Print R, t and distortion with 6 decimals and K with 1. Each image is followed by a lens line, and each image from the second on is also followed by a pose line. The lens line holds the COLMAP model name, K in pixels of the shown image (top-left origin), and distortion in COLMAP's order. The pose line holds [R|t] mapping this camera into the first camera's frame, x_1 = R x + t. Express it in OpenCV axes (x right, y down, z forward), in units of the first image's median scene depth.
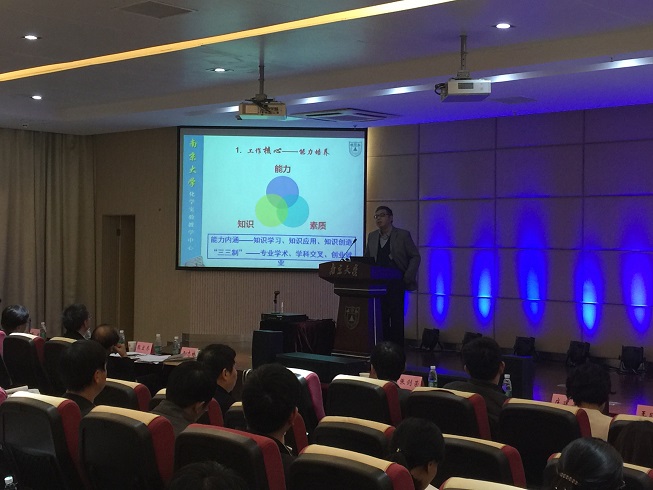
lens RADIAL K [[1038.8, 0, 328.6], [0, 1038.8, 243.9], [0, 0, 1]] dist [0.056066, 0.000000]
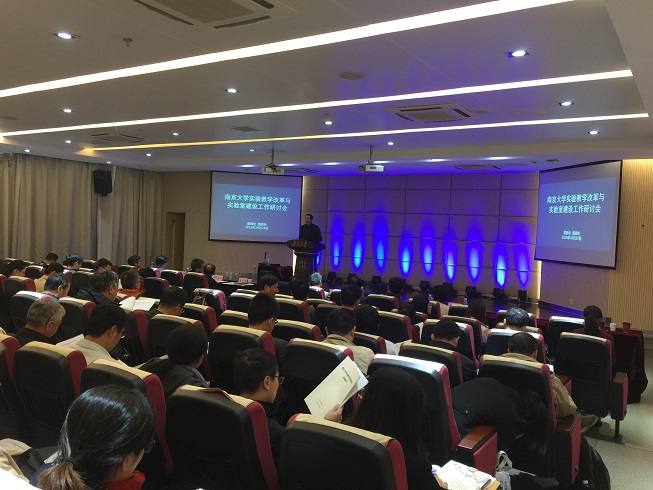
lens RADIAL K [[558.9, 0, 322.6], [0, 558.9, 239.2], [0, 0, 1]] dist [0.056864, 0.003825]
pose [[0.986605, 0.027468, 0.160798, -0.117739], [-0.031258, 0.999289, 0.021085, -0.009587], [-0.160104, -0.025829, 0.986762, -0.148861]]
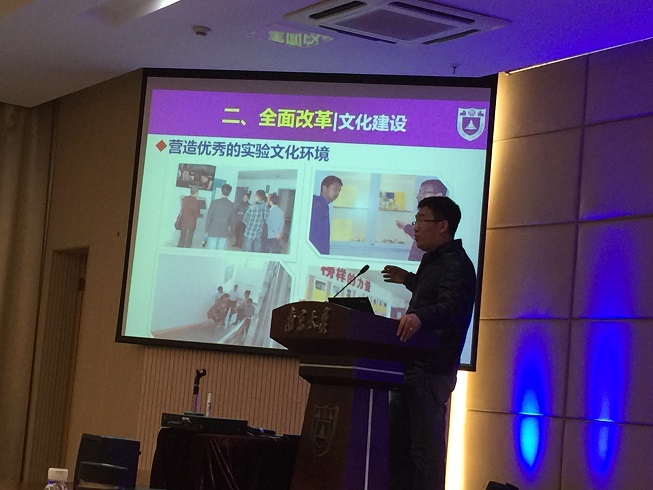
lens RADIAL K [[1476.5, 0, 329.2], [0, 1476.5, 246.4], [0, 0, 1]] dist [0.068678, 0.000000]
pose [[0.959110, 0.043644, -0.279650, 0.186836], [-0.076887, 0.991061, -0.109027, 0.057855], [0.272391, 0.126071, 0.953892, 0.361533]]
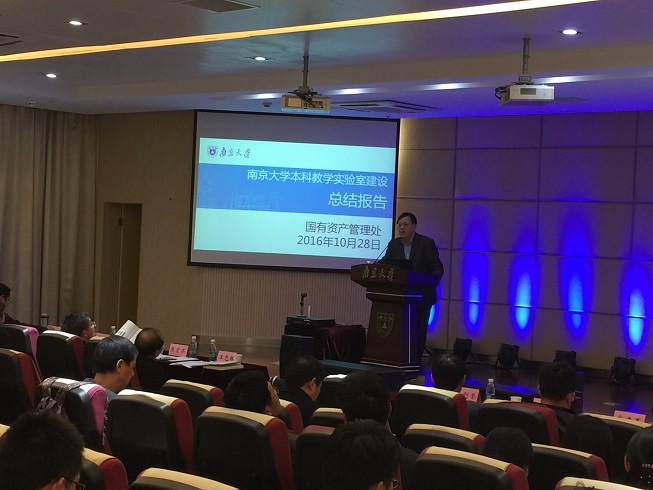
lens RADIAL K [[1206.9, 0, 327.1], [0, 1206.9, 245.6], [0, 0, 1]] dist [0.035937, 0.000000]
pose [[0.999347, 0.033673, 0.013095, -0.043317], [-0.033807, 0.999377, 0.010126, -0.008860], [-0.012745, -0.010562, 0.999863, -0.082323]]
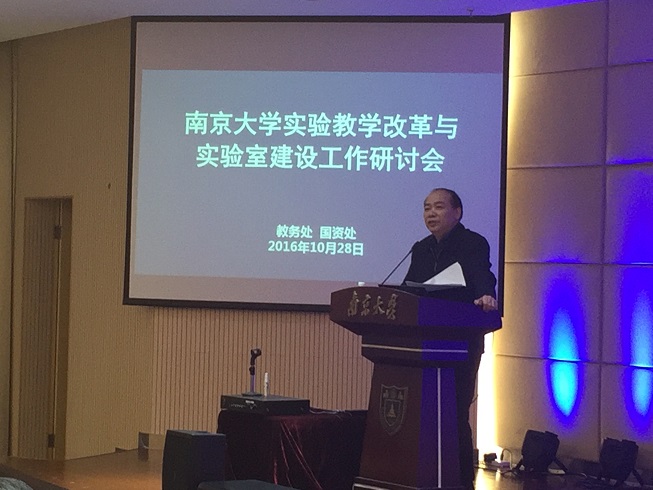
lens RADIAL K [[1833.9, 0, 327.5], [0, 1833.9, 243.7], [0, 0, 1]] dist [0.079927, 0.000000]
pose [[0.977509, 0.010980, -0.210606, 0.155585], [-0.015003, 0.999734, -0.017517, 0.011129], [0.210357, 0.020283, 0.977414, 0.180022]]
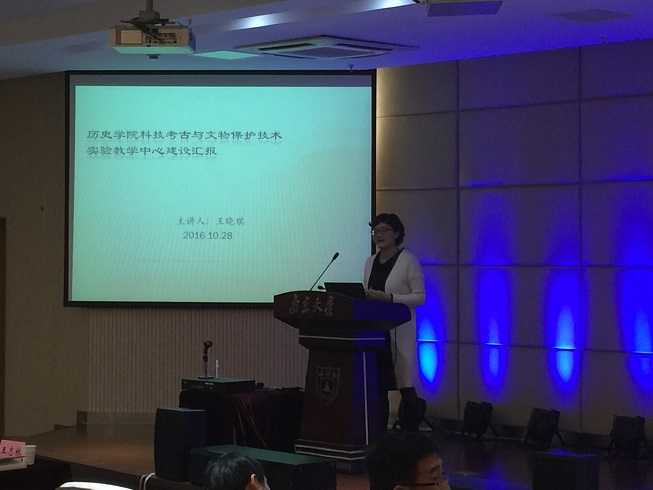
lens RADIAL K [[1624.2, 0, 329.3], [0, 1624.2, 240.4], [0, 0, 1]] dist [0.036376, 0.000000]
pose [[0.998400, -0.009452, -0.055751, 0.071594], [0.008730, 0.999875, -0.013193, 0.000044], [0.055869, 0.012685, 0.998358, 0.064881]]
